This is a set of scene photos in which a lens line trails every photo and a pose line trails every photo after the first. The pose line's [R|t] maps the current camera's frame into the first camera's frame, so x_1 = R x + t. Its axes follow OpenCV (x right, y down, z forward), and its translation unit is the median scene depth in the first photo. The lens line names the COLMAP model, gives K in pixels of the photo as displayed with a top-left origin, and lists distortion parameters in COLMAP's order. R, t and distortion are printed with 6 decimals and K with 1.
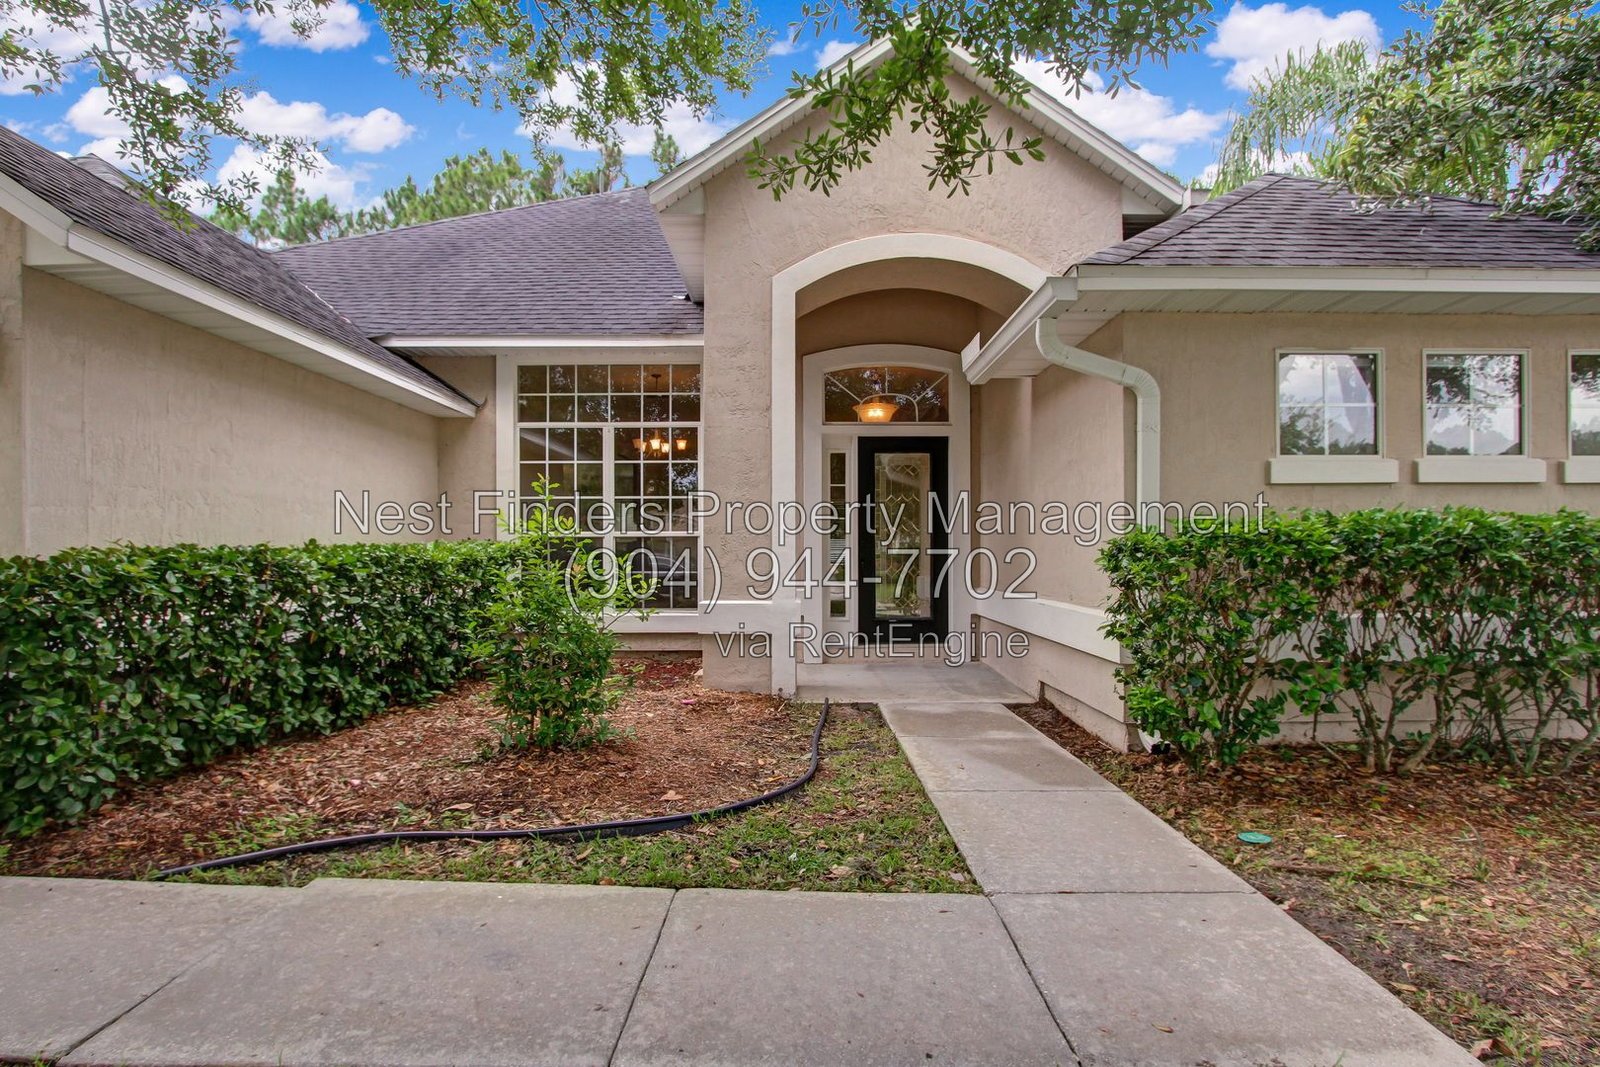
lens RADIAL K [[820.7, 0, 800.0], [0, 820.7, 533.5], [0, 0, 1]] dist [-0.002036, -0.001281]
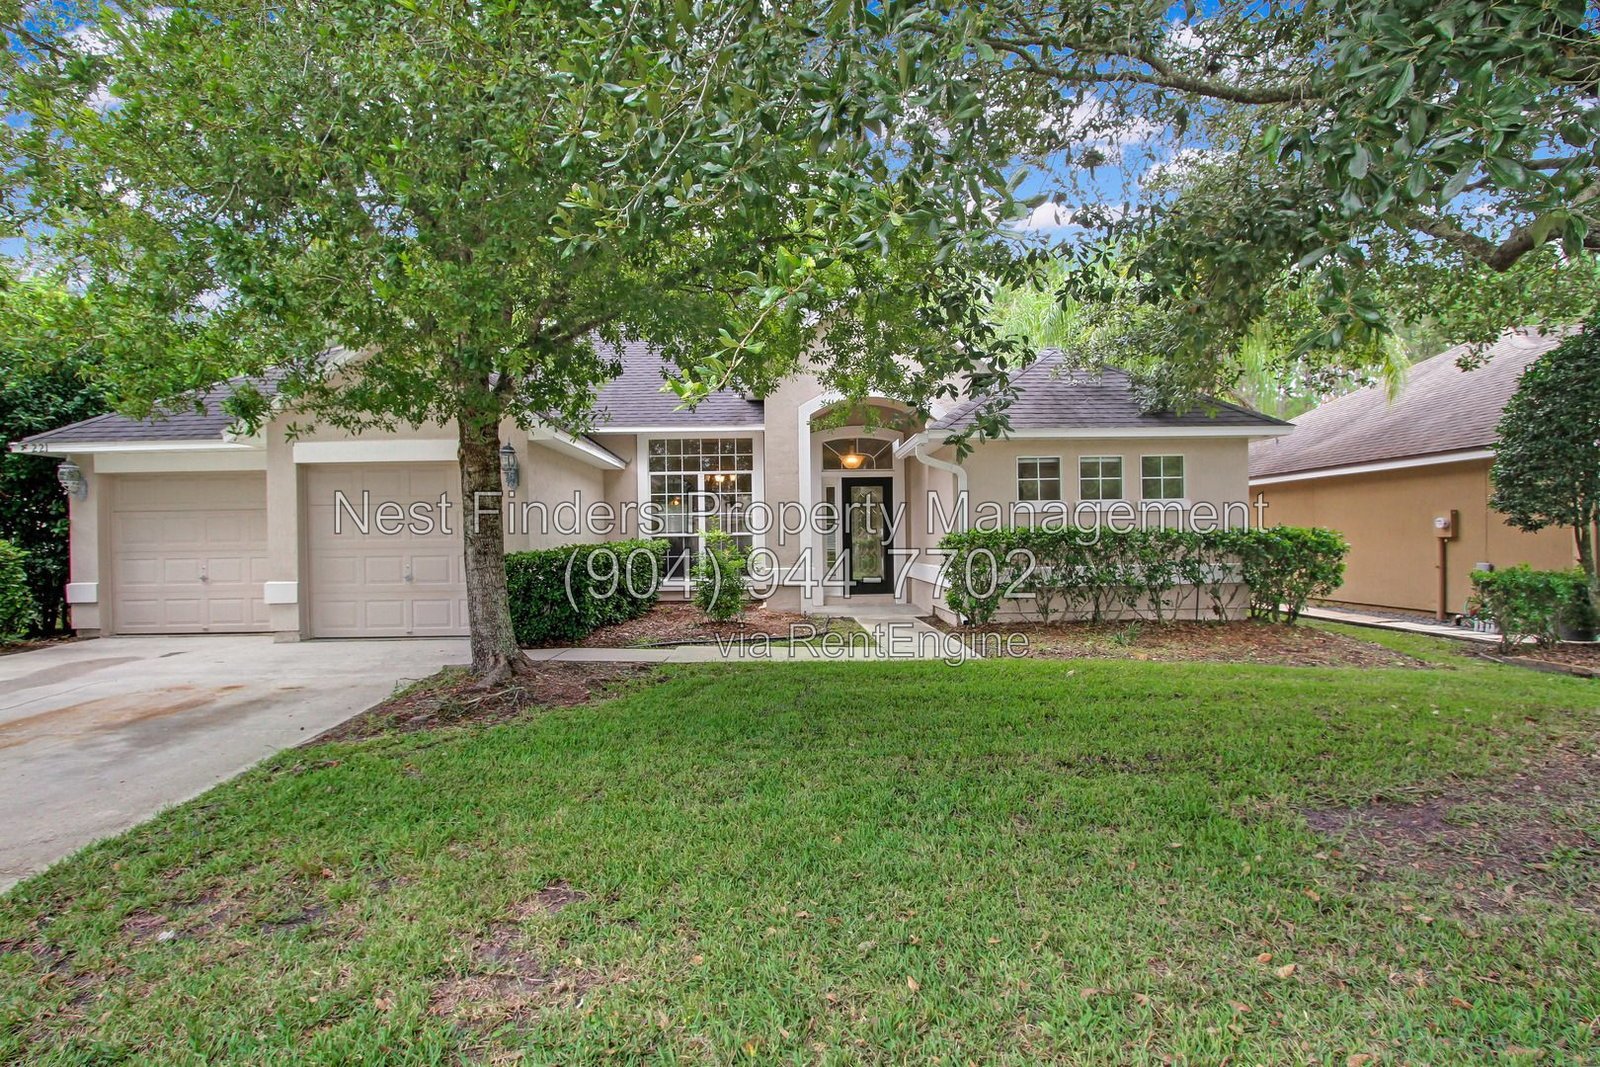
lens RADIAL K [[820.7, 0, 800.0], [0, 820.7, 533.5], [0, 0, 1]] dist [-0.002036, -0.001281]
pose [[0.999694, -0.014136, 0.020292, -0.058011], [0.013832, 0.999791, 0.015082, -0.025524], [-0.020501, -0.014797, 0.999680, -0.779035]]
